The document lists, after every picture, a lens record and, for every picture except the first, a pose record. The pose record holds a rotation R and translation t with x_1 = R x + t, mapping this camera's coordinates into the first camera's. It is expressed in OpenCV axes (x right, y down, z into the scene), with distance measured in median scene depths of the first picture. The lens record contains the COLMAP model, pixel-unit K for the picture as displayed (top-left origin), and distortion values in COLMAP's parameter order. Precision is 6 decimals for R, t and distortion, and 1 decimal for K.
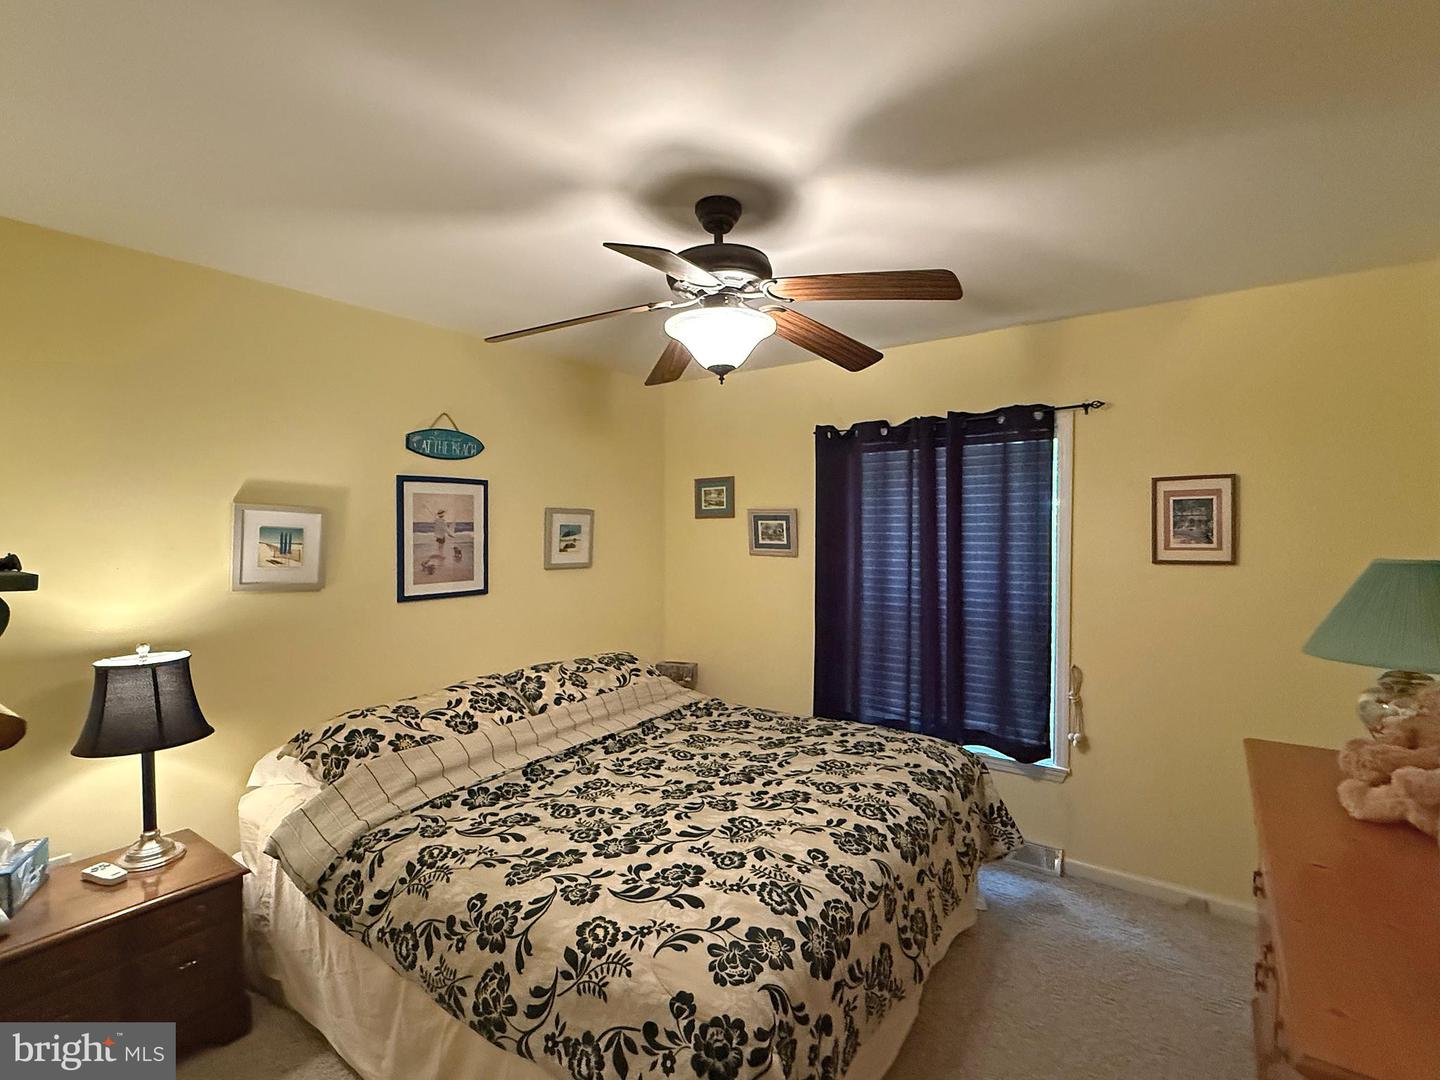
lens RADIAL K [[676.3, 0, 712.2], [0, 676.3, 534.2], [0, 0, 1]] dist [-0.002398, -0.000594]
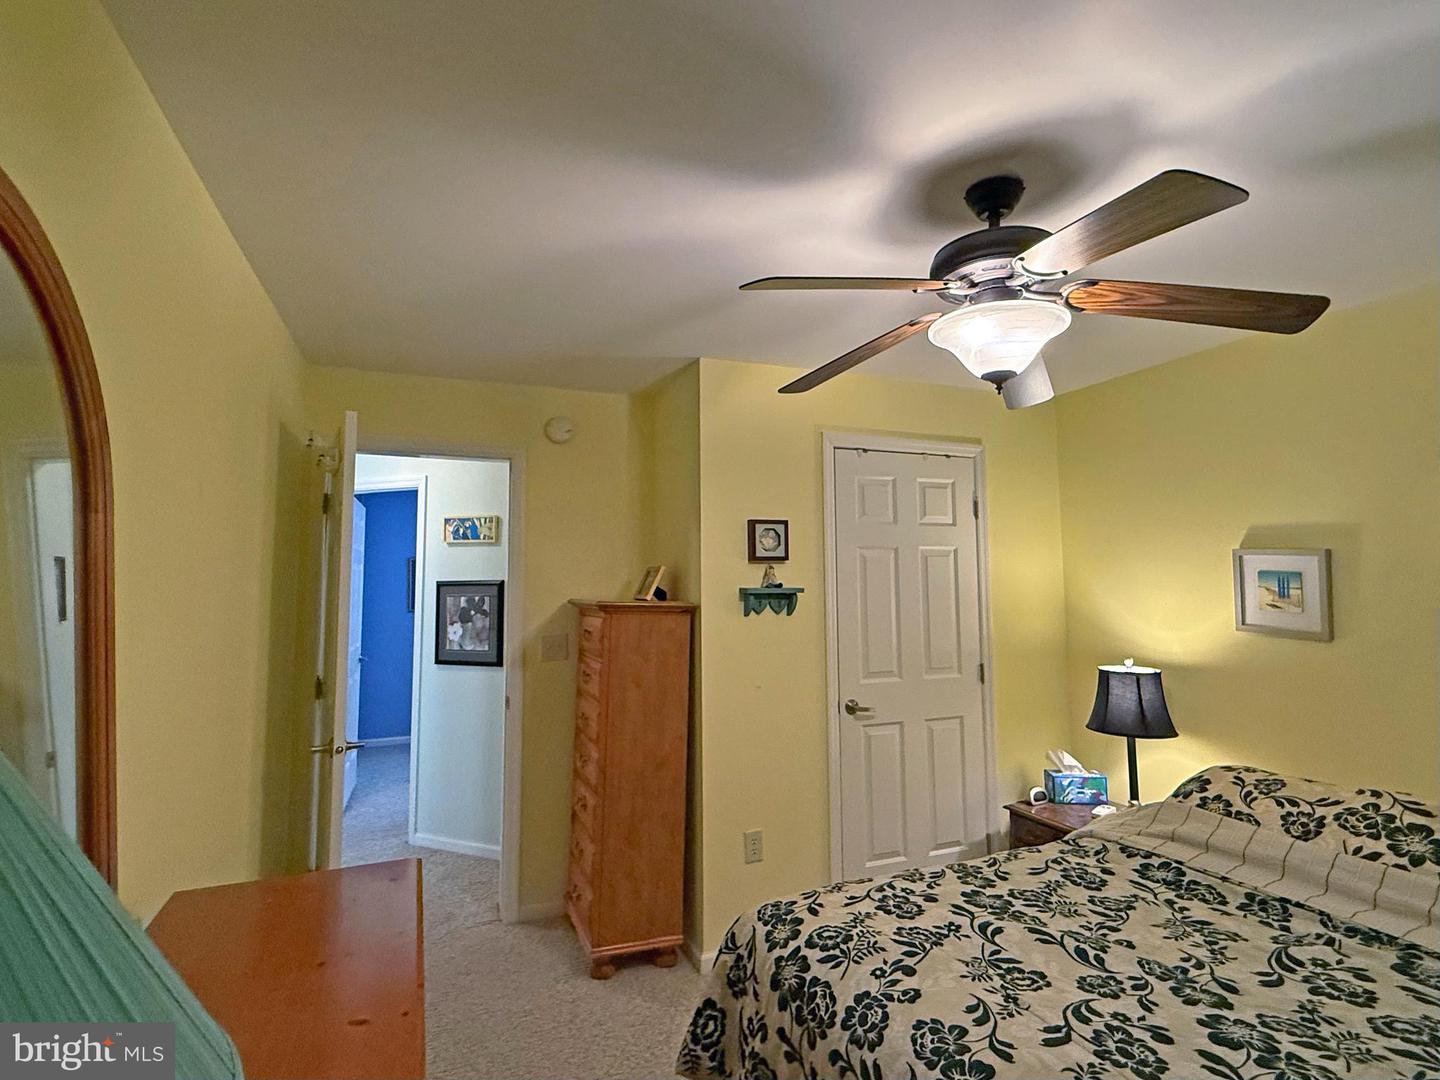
lens RADIAL K [[676.3, 0, 712.0], [0, 676.3, 538.2], [0, 0, 1]] dist [-0.002398, -0.000594]
pose [[-0.501461, -0.048933, -0.863795, 0.763902], [-0.002821, 0.998486, -0.054926, -0.001737], [0.865176, -0.025107, -0.500840, 0.960535]]
